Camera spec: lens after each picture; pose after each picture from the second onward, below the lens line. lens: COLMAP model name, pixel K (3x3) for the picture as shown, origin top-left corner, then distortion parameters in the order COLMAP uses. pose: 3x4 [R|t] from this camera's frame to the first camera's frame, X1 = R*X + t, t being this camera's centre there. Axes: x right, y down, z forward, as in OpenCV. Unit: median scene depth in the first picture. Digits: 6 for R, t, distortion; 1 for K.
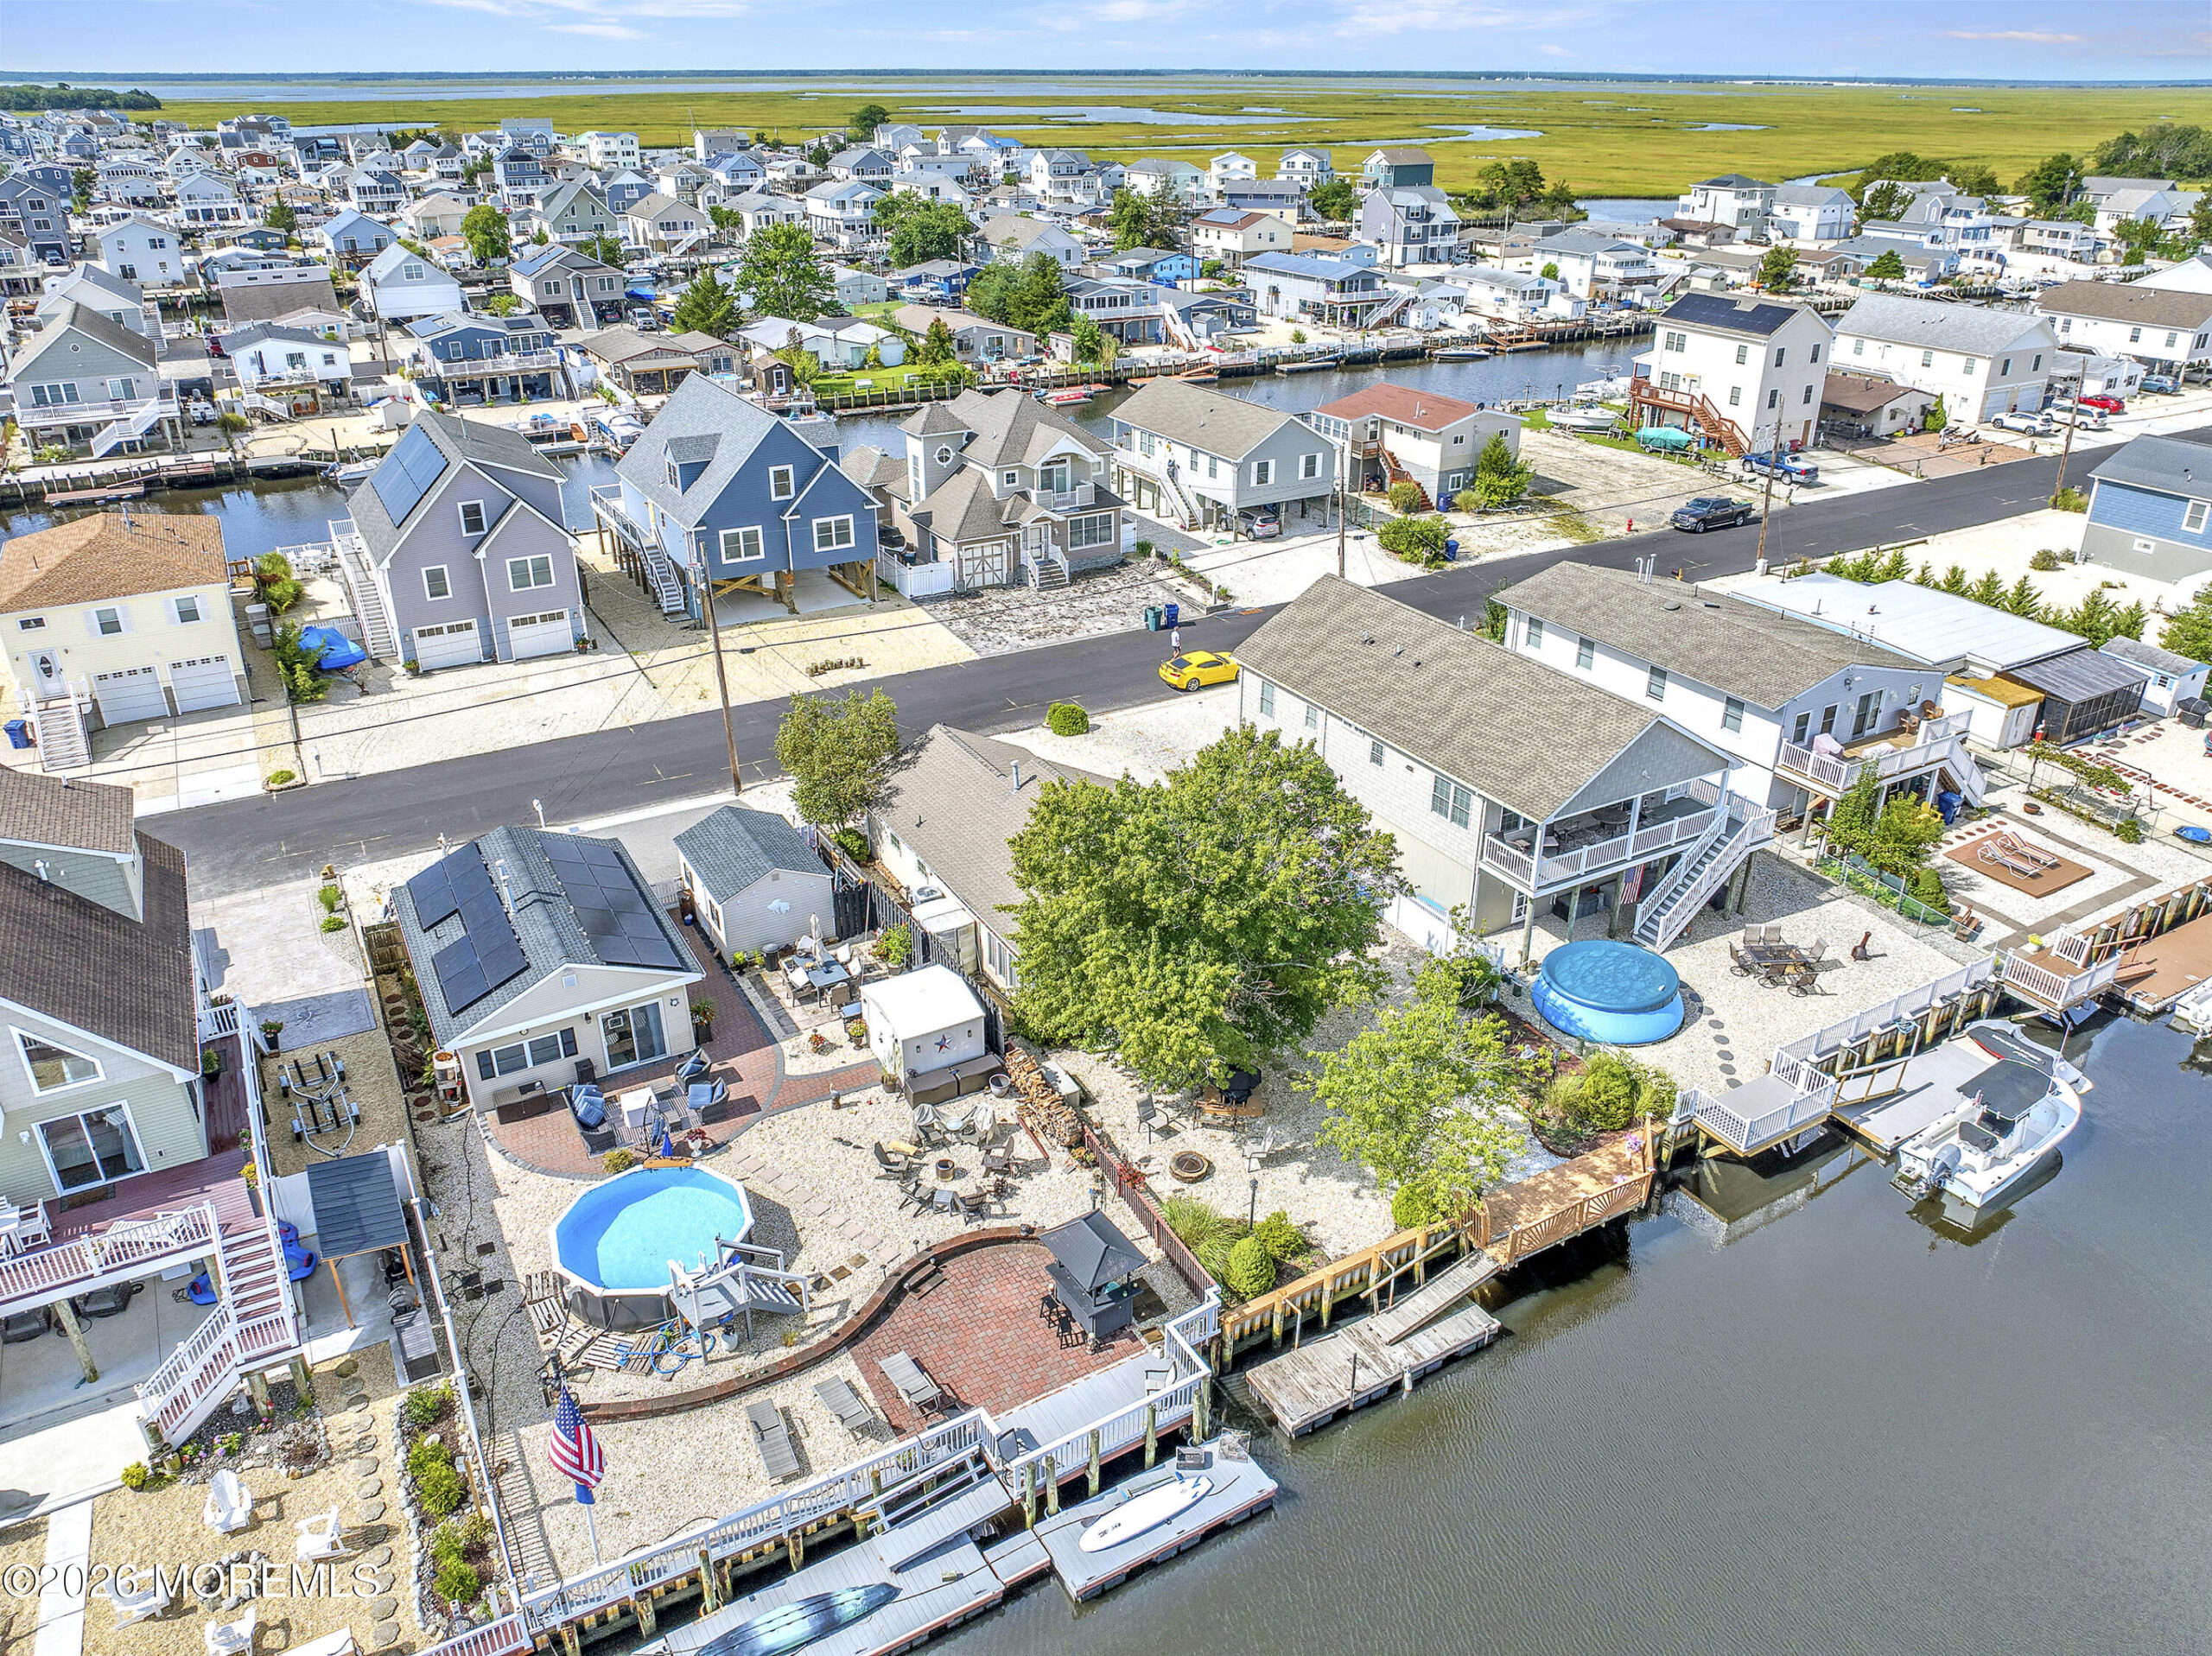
lens RADIAL K [[1538.6, 0, 1106.0], [0, 1538.6, 828.0], [0, 0, 1]] dist [-0.051715, 0.010696]
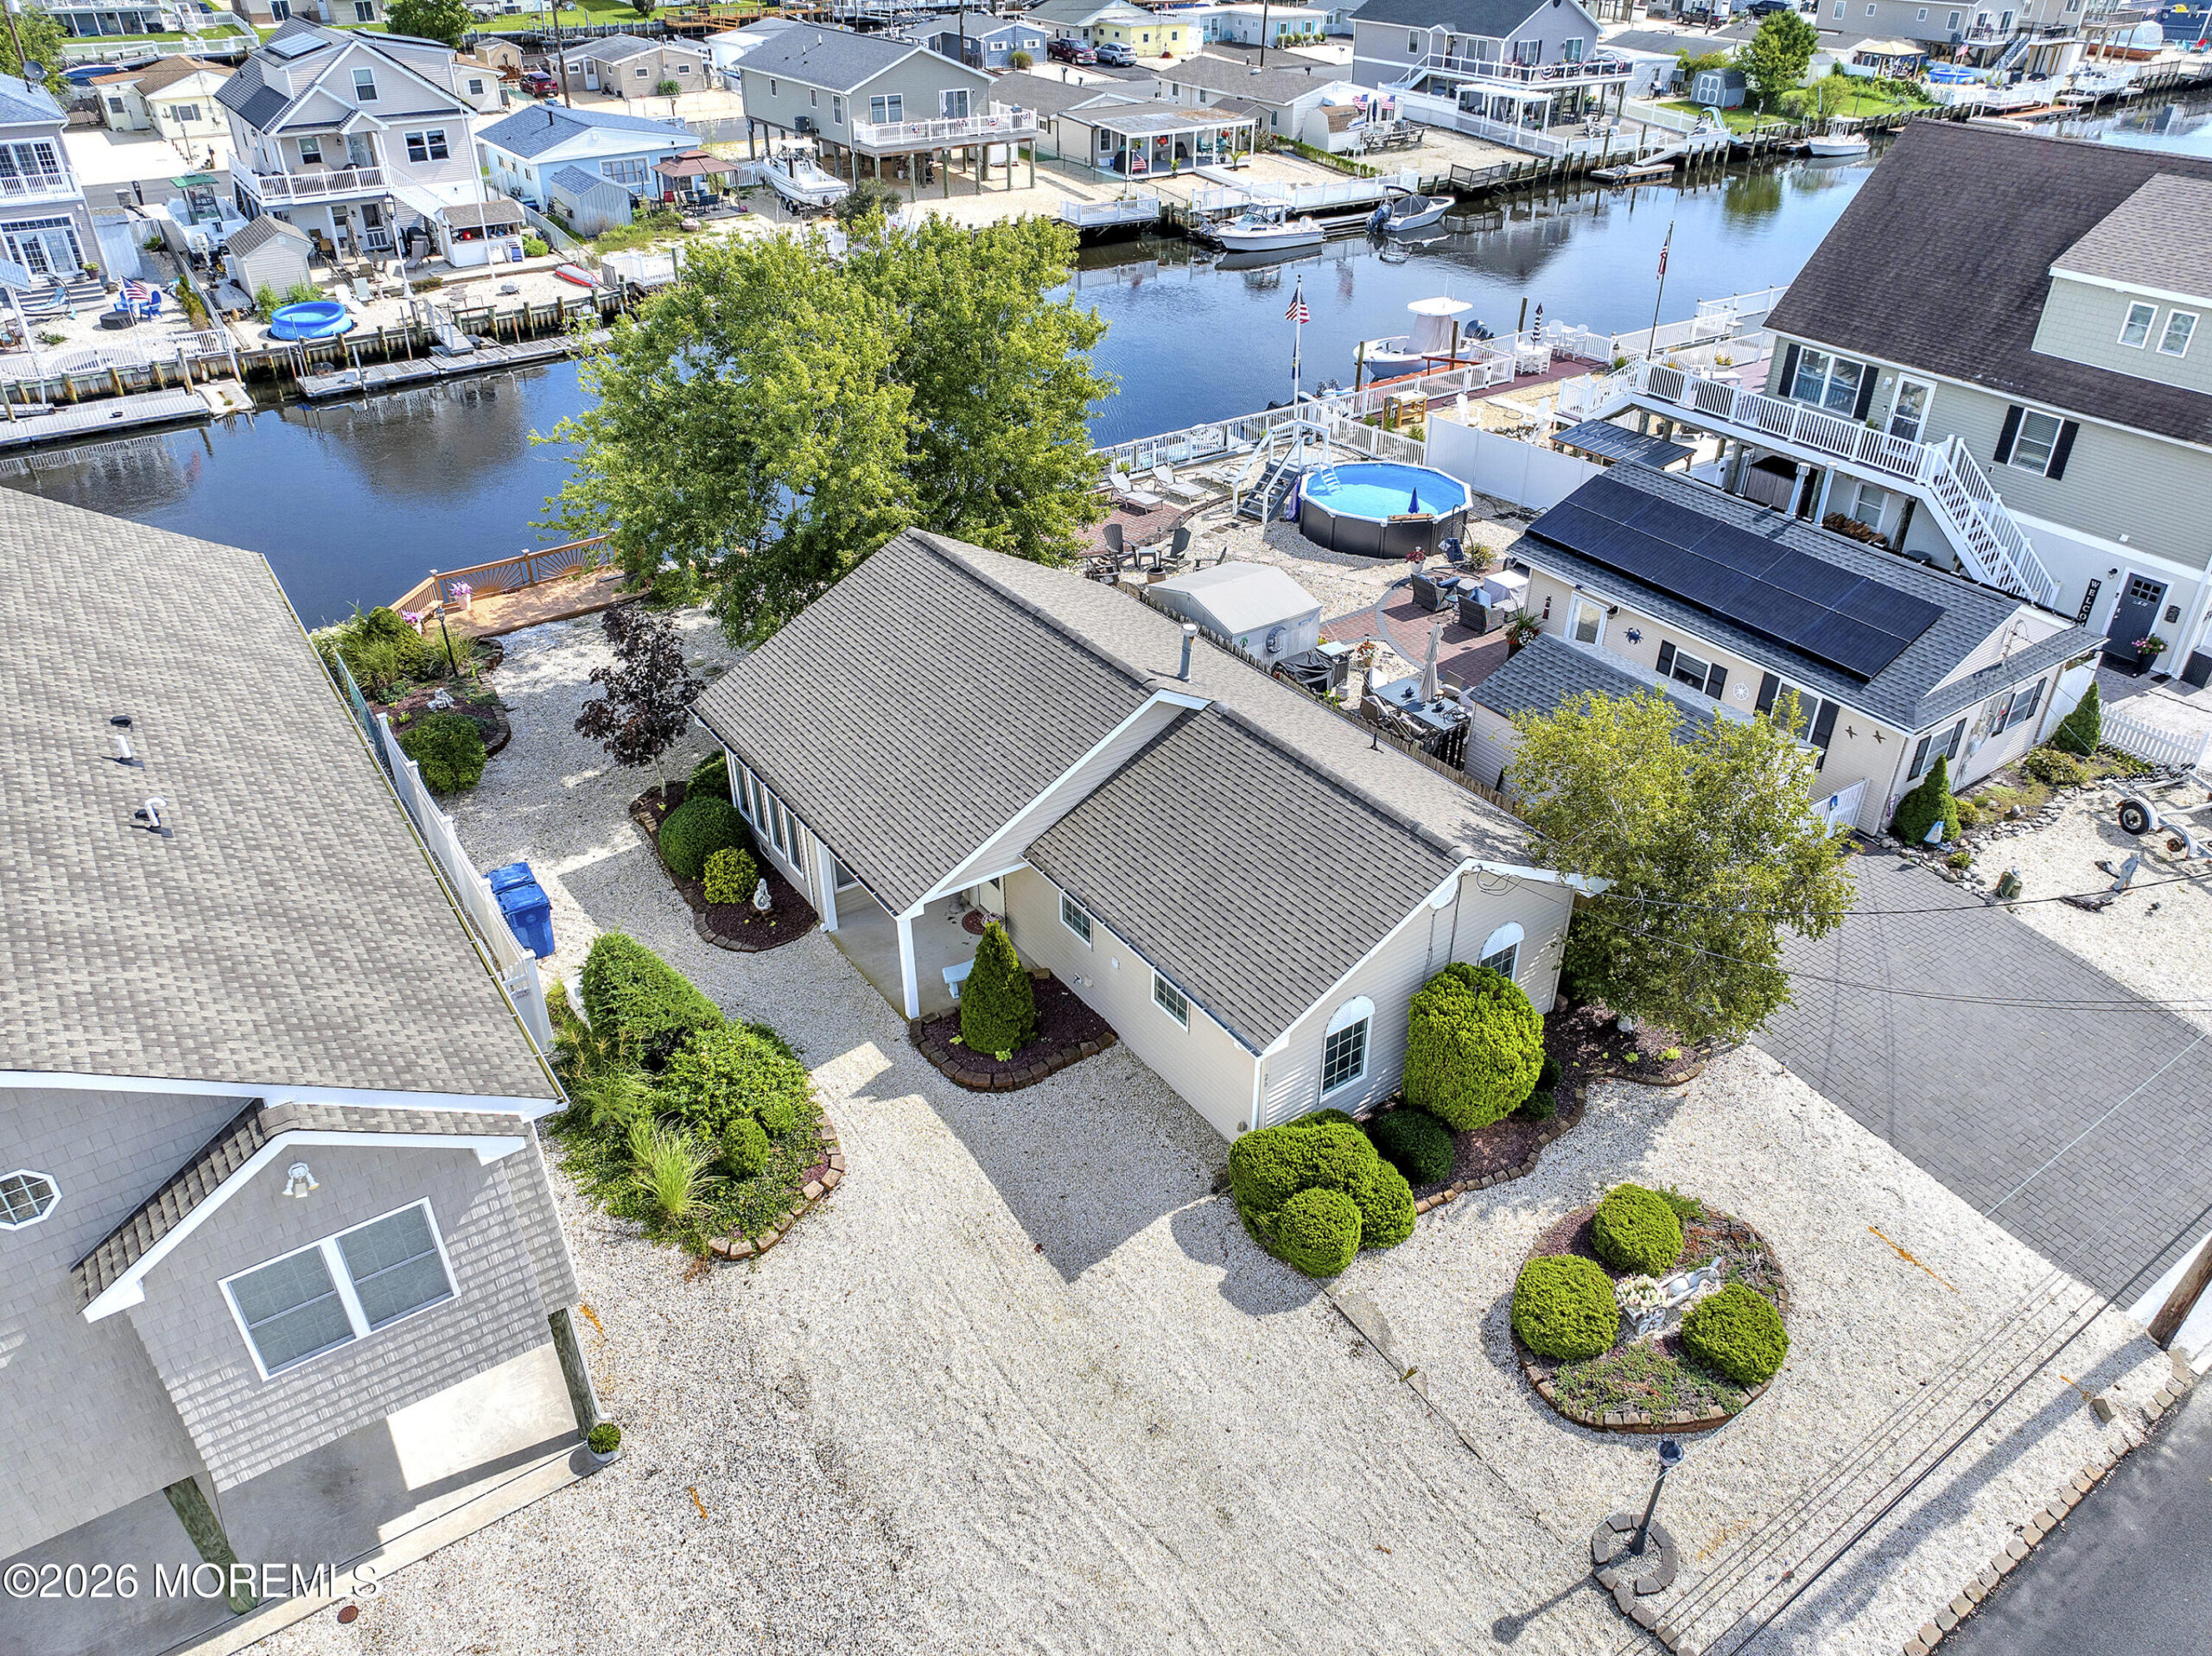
lens RADIAL K [[1548.6, 0, 1116.8], [0, 1548.6, 811.6], [0, 0, 1]] dist [-0.064474, 0.037552]
pose [[-0.995913, 0.042298, -0.079795, 0.002821], [-0.046297, 0.519509, 0.853210, -0.272351], [0.077543, 0.853418, -0.515427, 0.818758]]
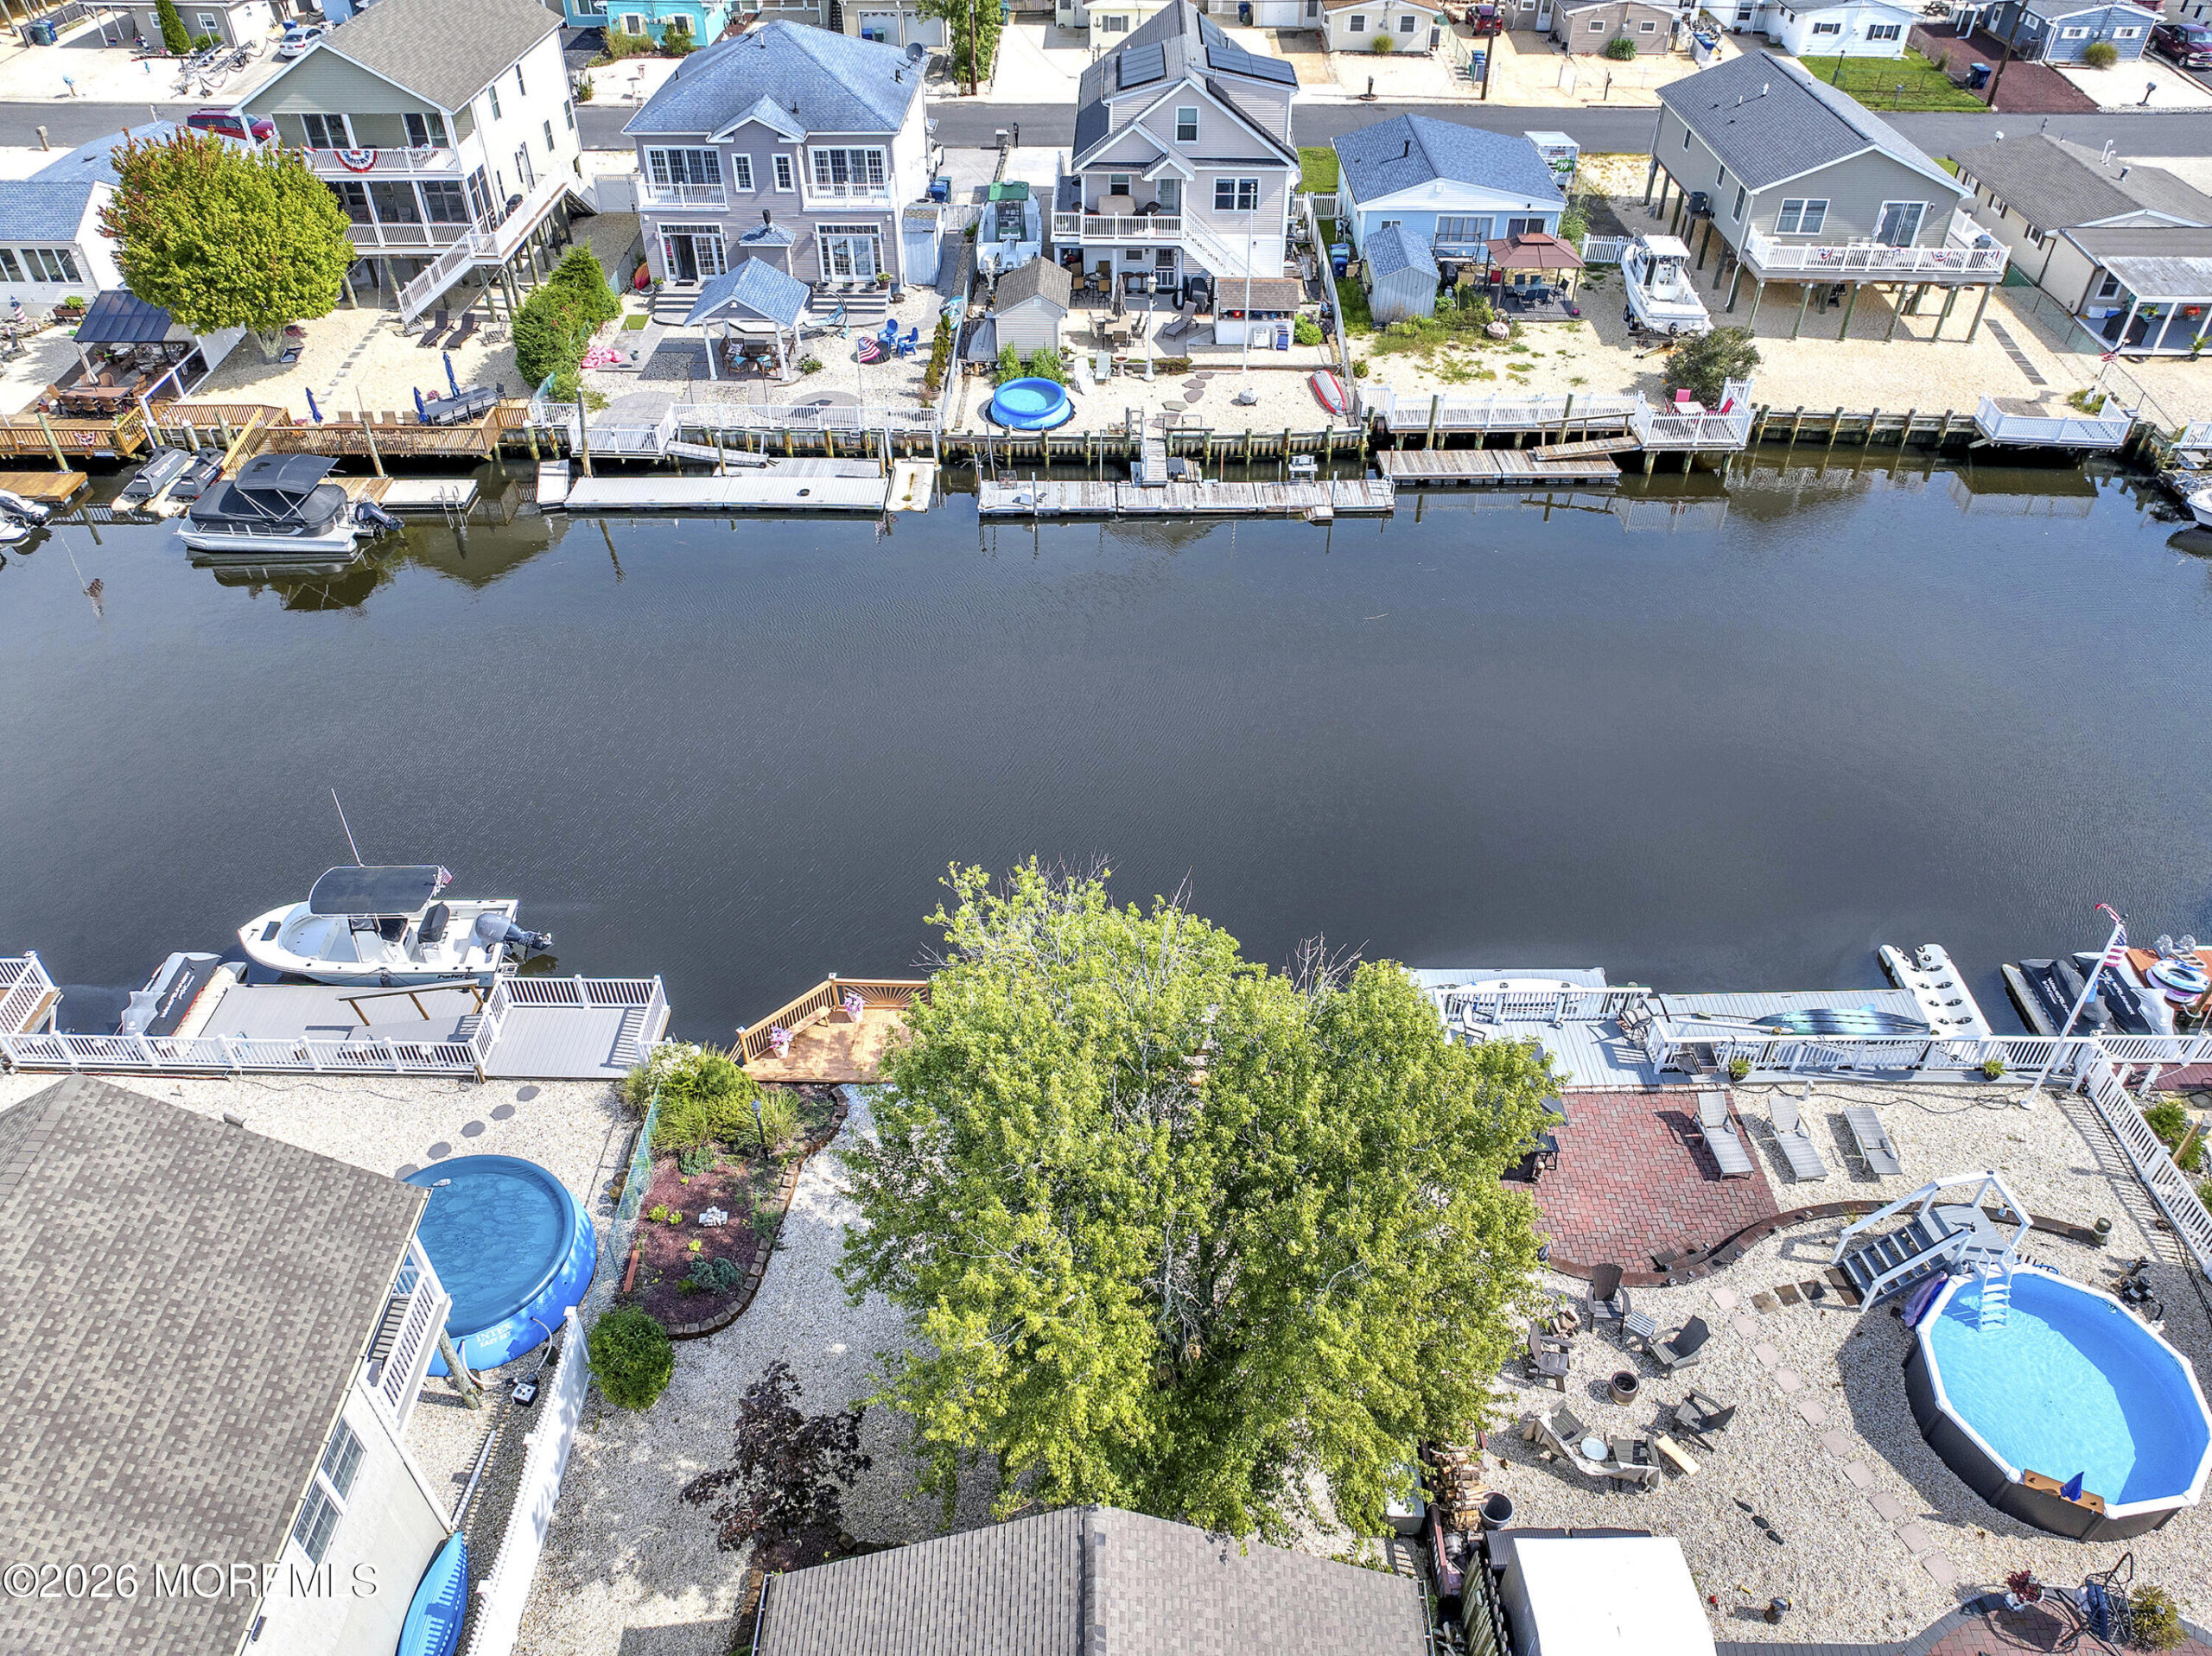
lens RADIAL K [[1553.4, 0, 1128.3], [0, 1553.4, 815.2], [0, 0, 1]] dist [-0.074392, 0.057256]
pose [[-0.865341, -0.324605, 0.381858, -0.045783], [0.218695, 0.440988, 0.870461, -0.267472], [-0.450951, 0.836756, -0.310616, 0.548760]]
